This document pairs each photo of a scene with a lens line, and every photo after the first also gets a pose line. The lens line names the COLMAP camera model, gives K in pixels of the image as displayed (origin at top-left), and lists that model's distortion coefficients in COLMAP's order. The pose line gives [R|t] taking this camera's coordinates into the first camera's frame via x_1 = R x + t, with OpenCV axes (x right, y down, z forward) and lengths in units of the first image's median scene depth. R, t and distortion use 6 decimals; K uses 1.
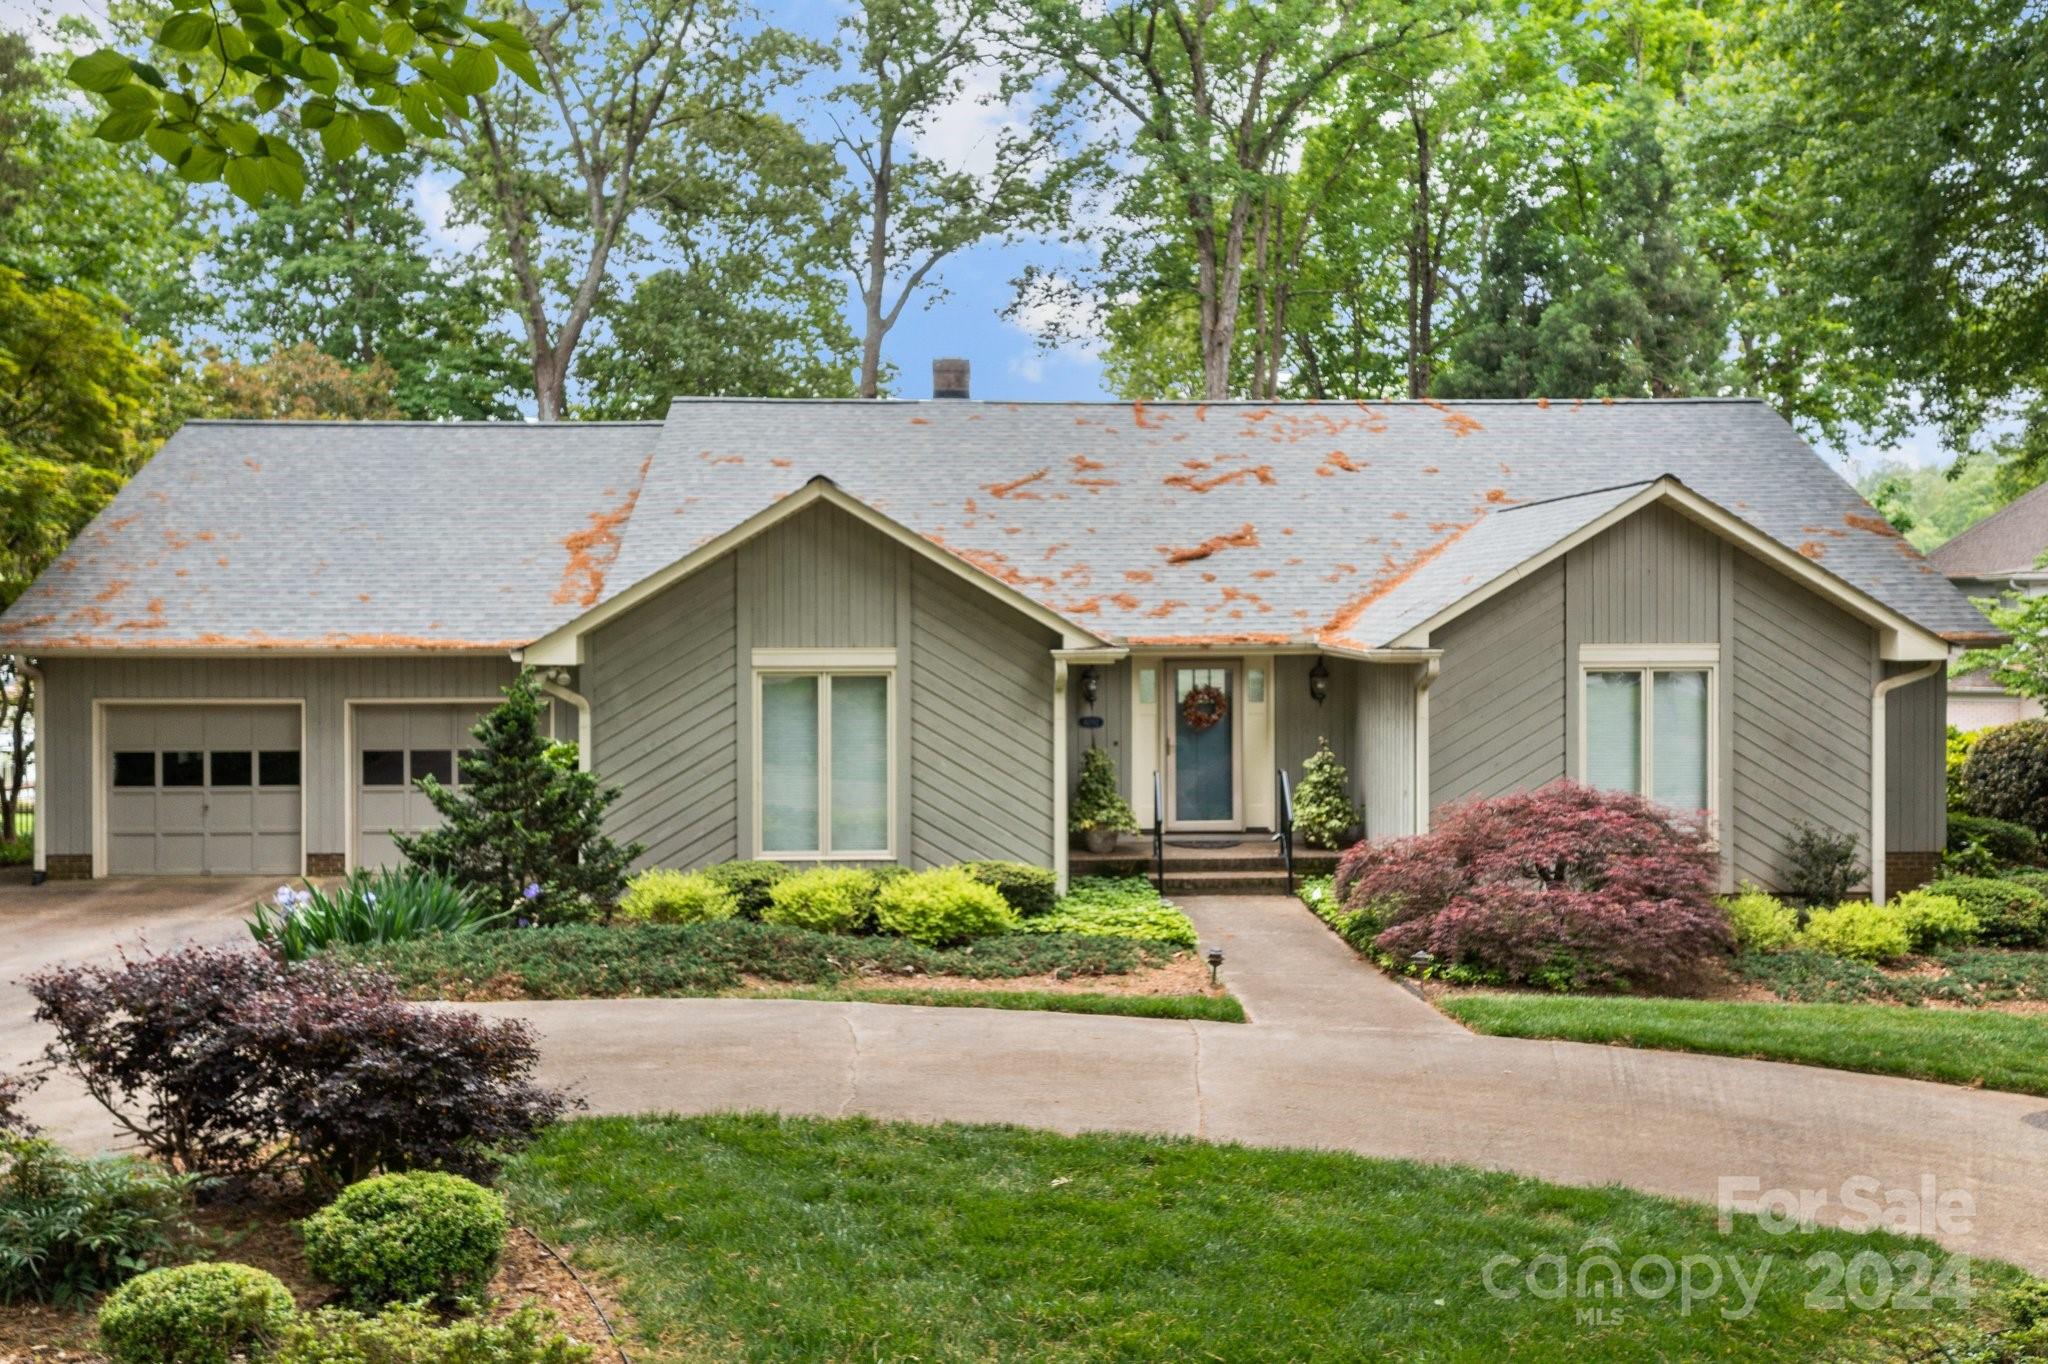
lens RADIAL K [[1656.2, 0, 1021.6], [0, 1656.2, 668.8], [0, 0, 1]] dist [-0.001558, 0.009067]
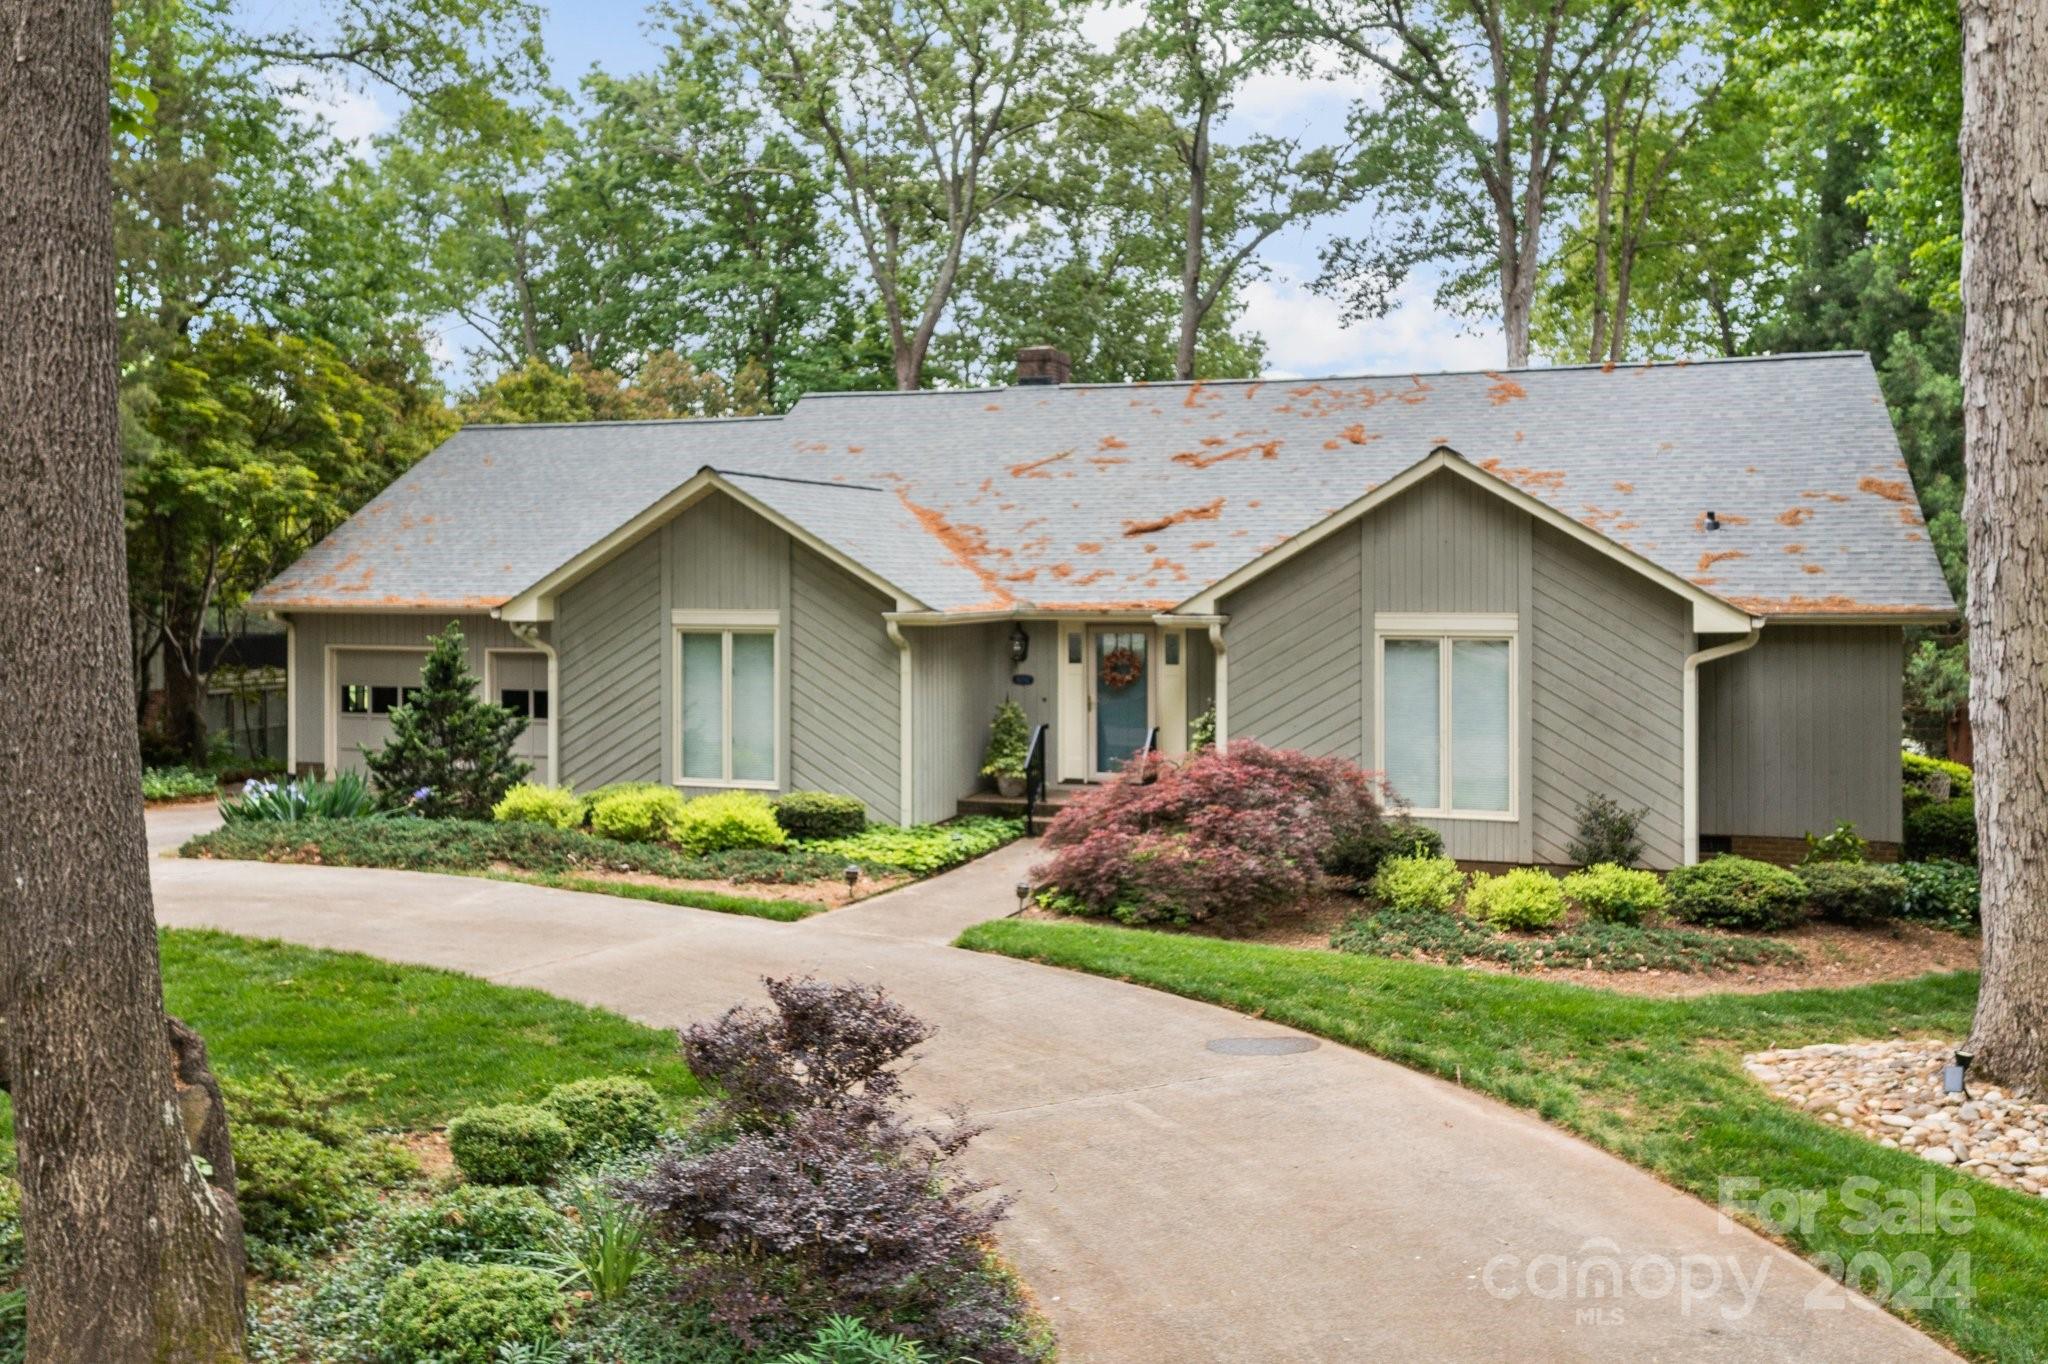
lens RADIAL K [[1678.3, 0, 1024.0], [0, 1678.3, 611.9], [0, 0, 1]] dist [-0.002403, 0.002141]
pose [[0.934573, 0.009178, -0.355654, 0.497281], [-0.014993, 0.999795, -0.013598, 0.002458], [0.355456, 0.018041, 0.934519, -0.053909]]
